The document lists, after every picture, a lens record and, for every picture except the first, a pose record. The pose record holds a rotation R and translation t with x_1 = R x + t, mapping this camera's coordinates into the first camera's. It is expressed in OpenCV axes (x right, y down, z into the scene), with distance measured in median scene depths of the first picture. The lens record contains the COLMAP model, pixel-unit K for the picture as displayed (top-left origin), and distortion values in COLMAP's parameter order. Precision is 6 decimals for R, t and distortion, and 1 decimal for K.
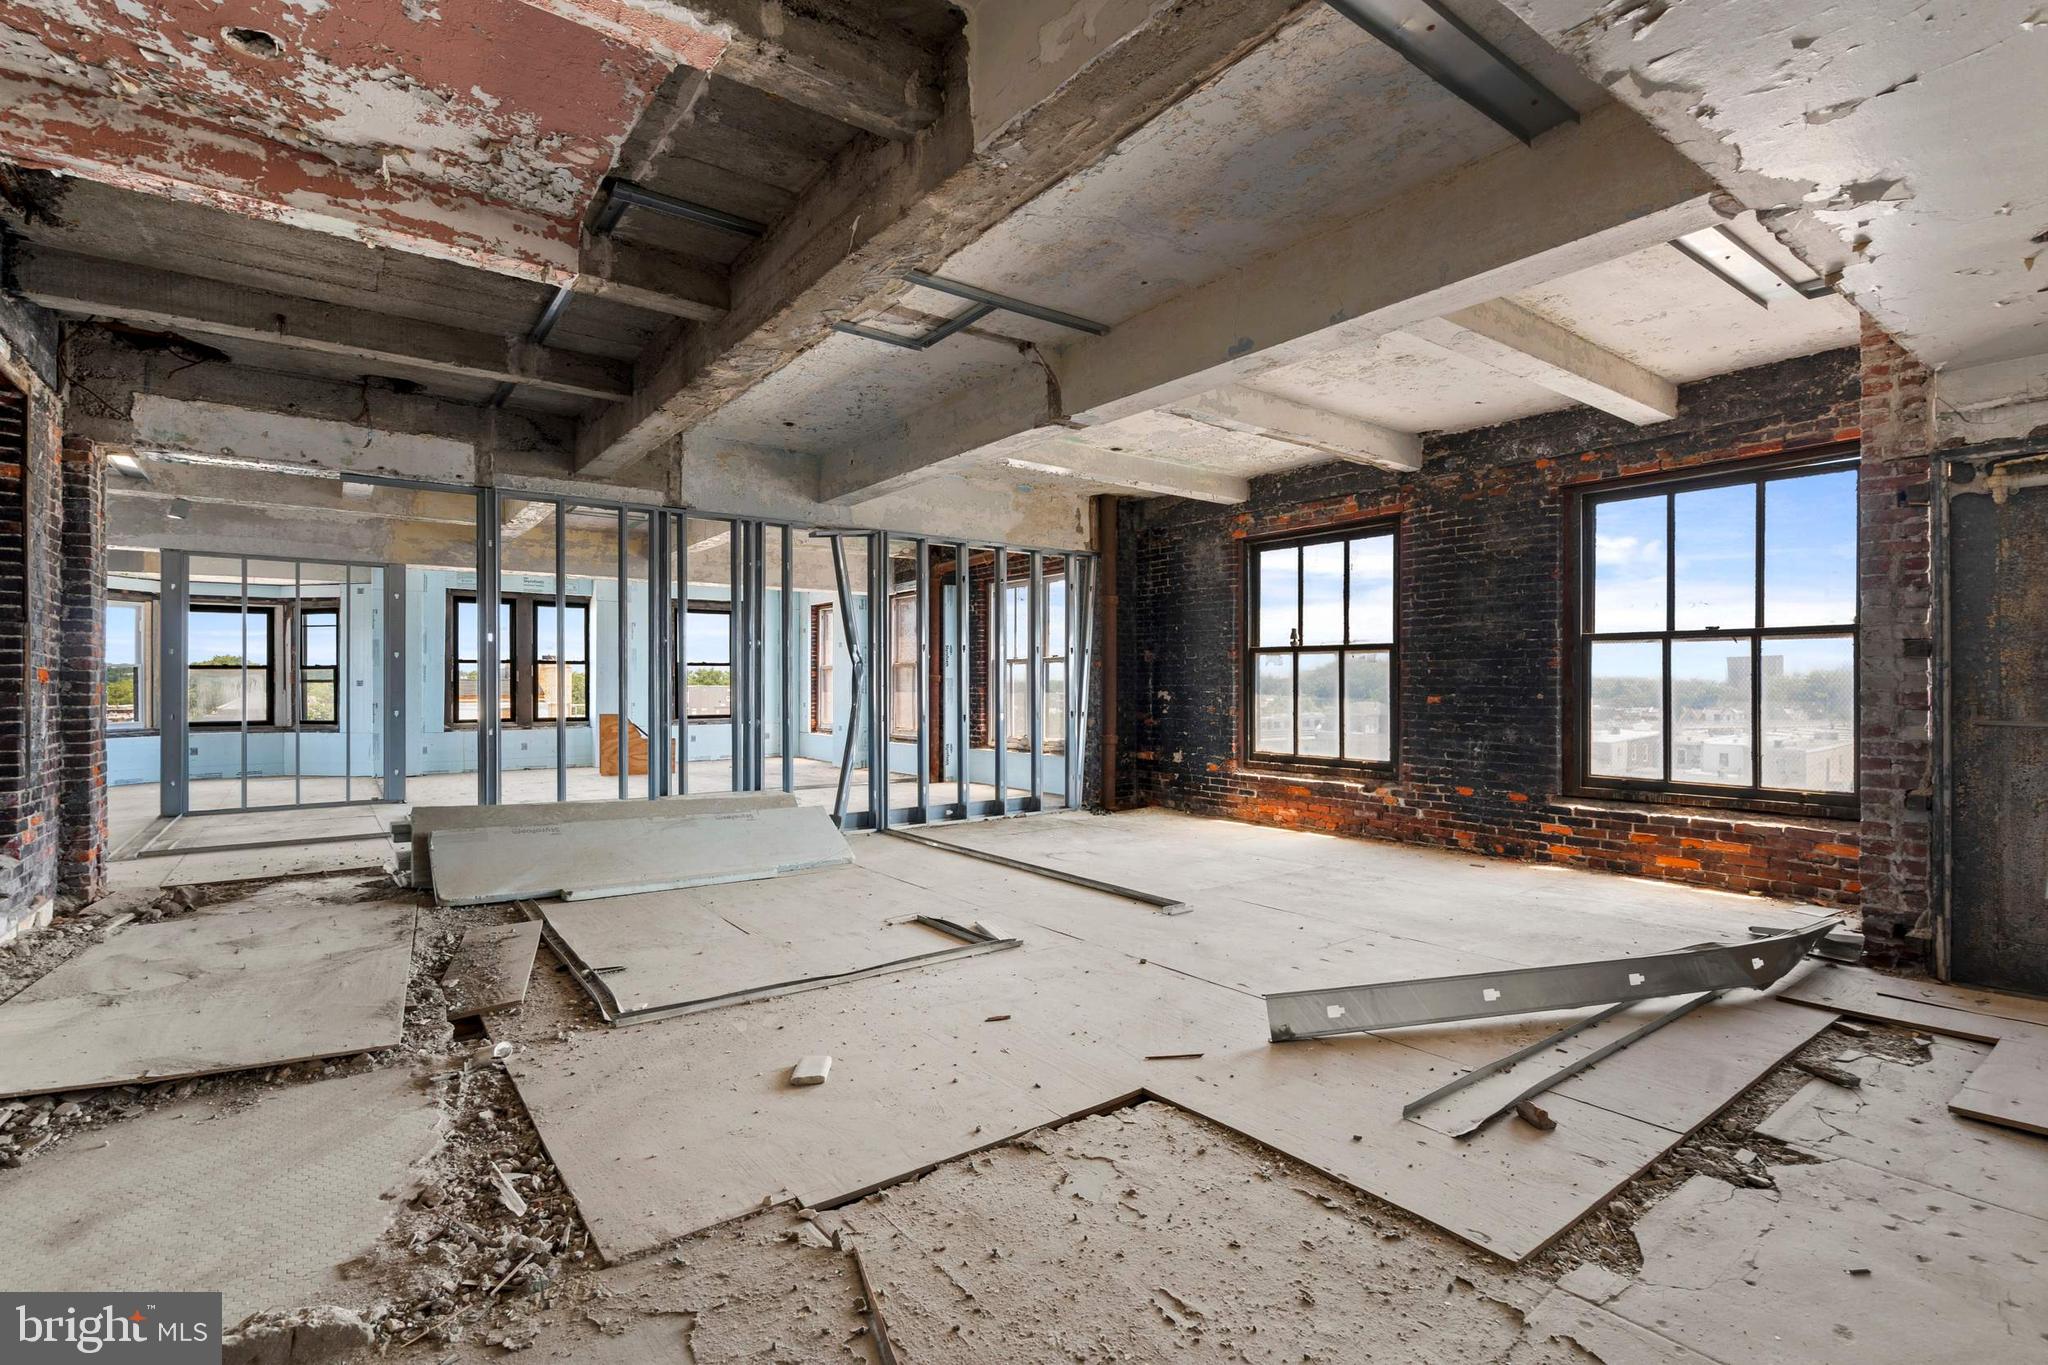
lens RADIAL K [[944.0, 0, 1012.5], [0, 944.0, 683.8], [0, 0, 1]] dist [0.000065, -0.001806]
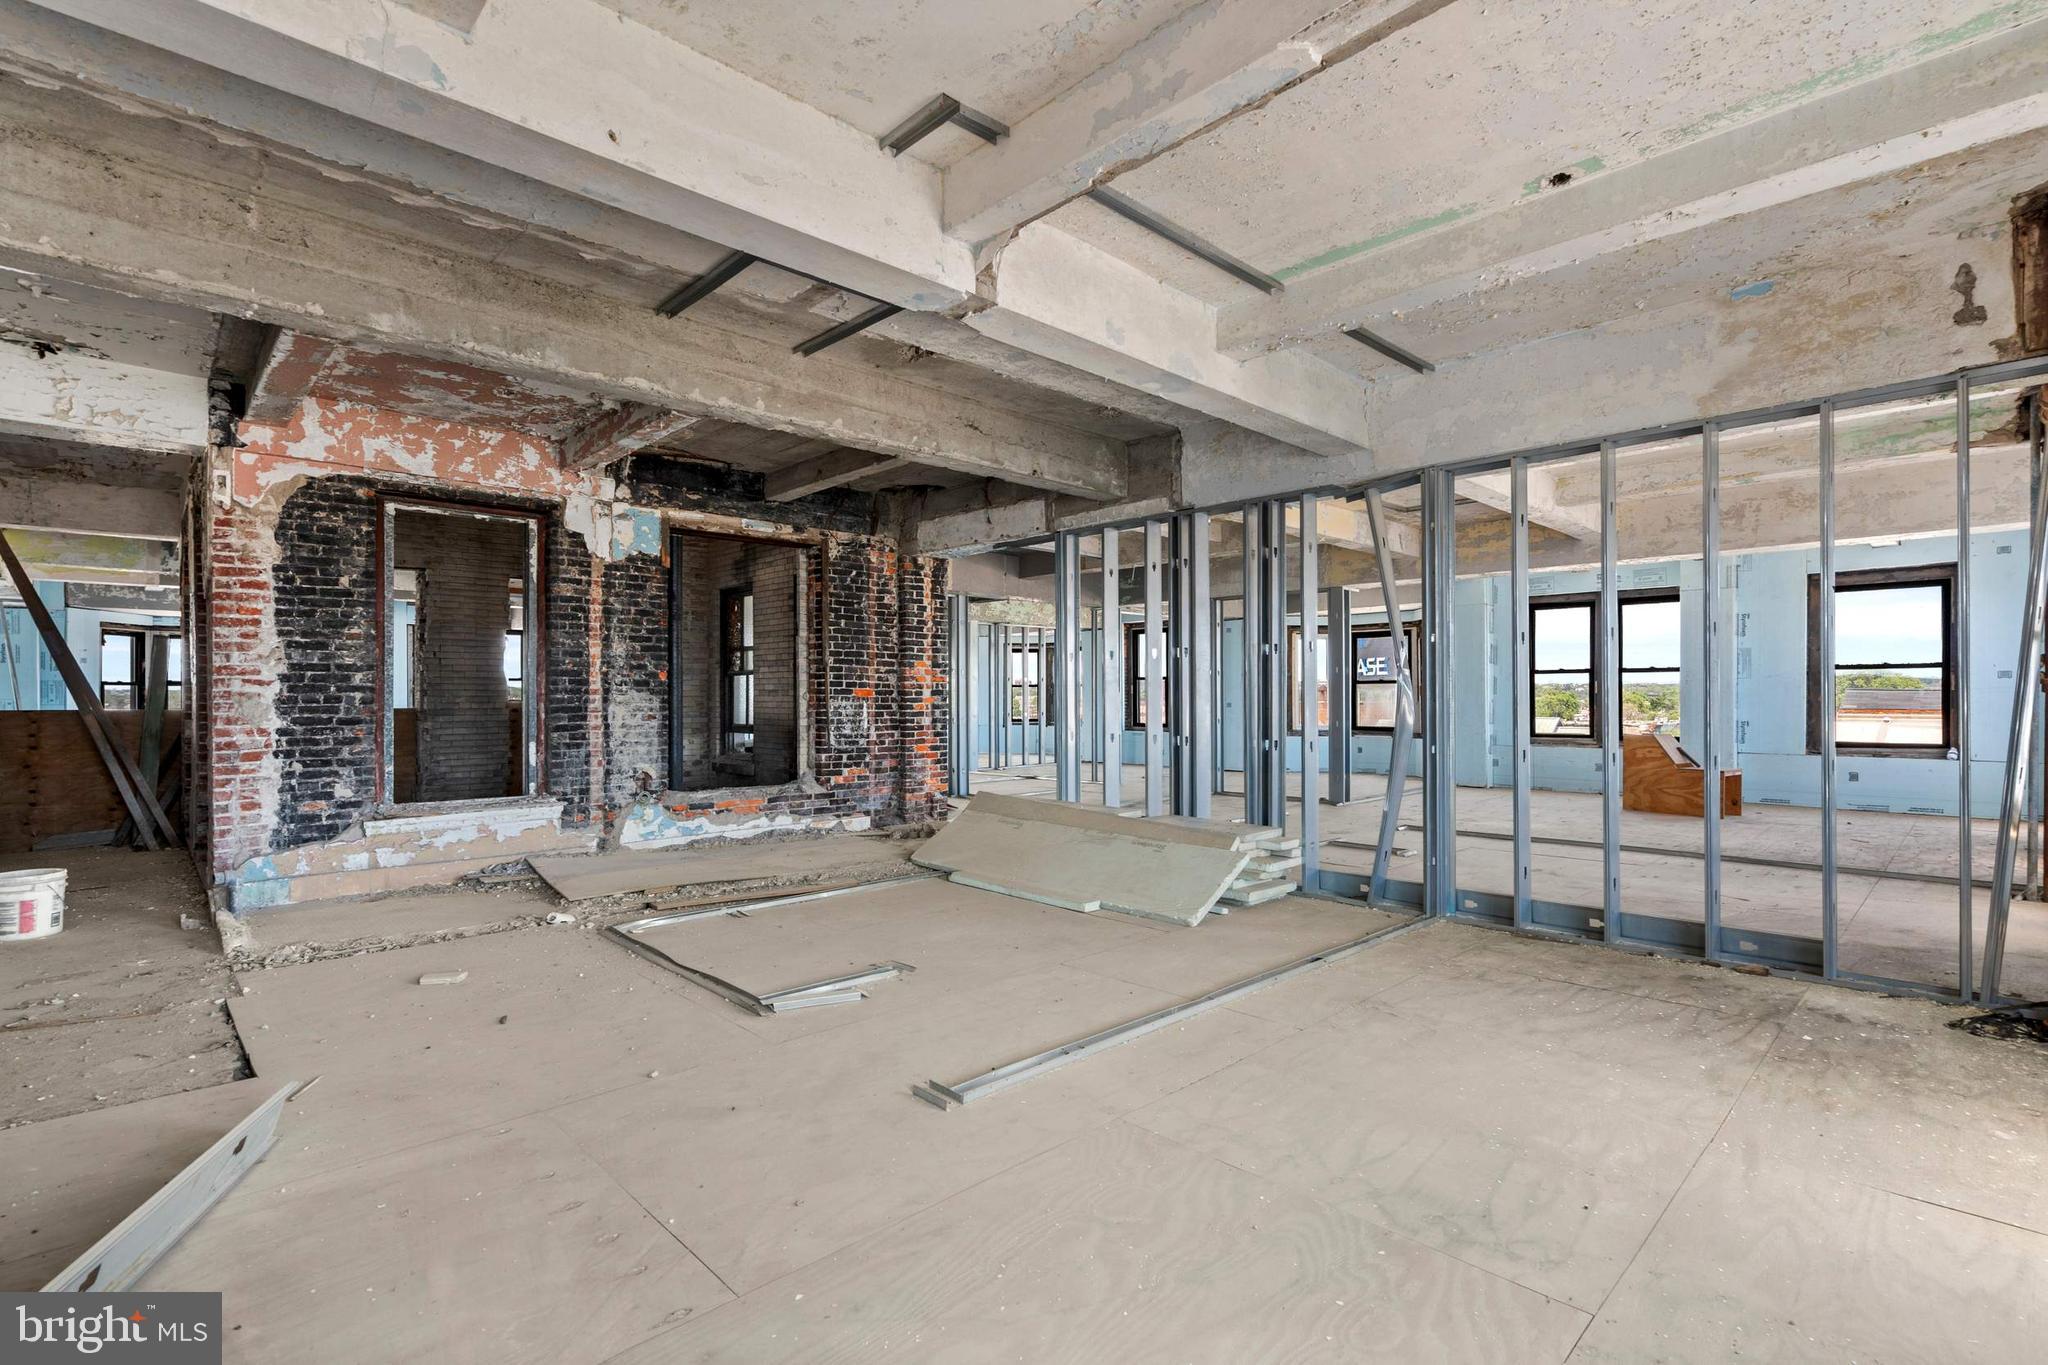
lens RADIAL K [[944.0, 0, 1013.2], [0, 944.0, 683.4], [0, 0, 1]] dist [0.000065, -0.001806]
pose [[0.116619, -0.012994, -0.993092, 0.426072], [-0.006601, 0.999882, -0.013858, 0.004636], [0.993155, 0.008172, 0.116520, 0.541528]]
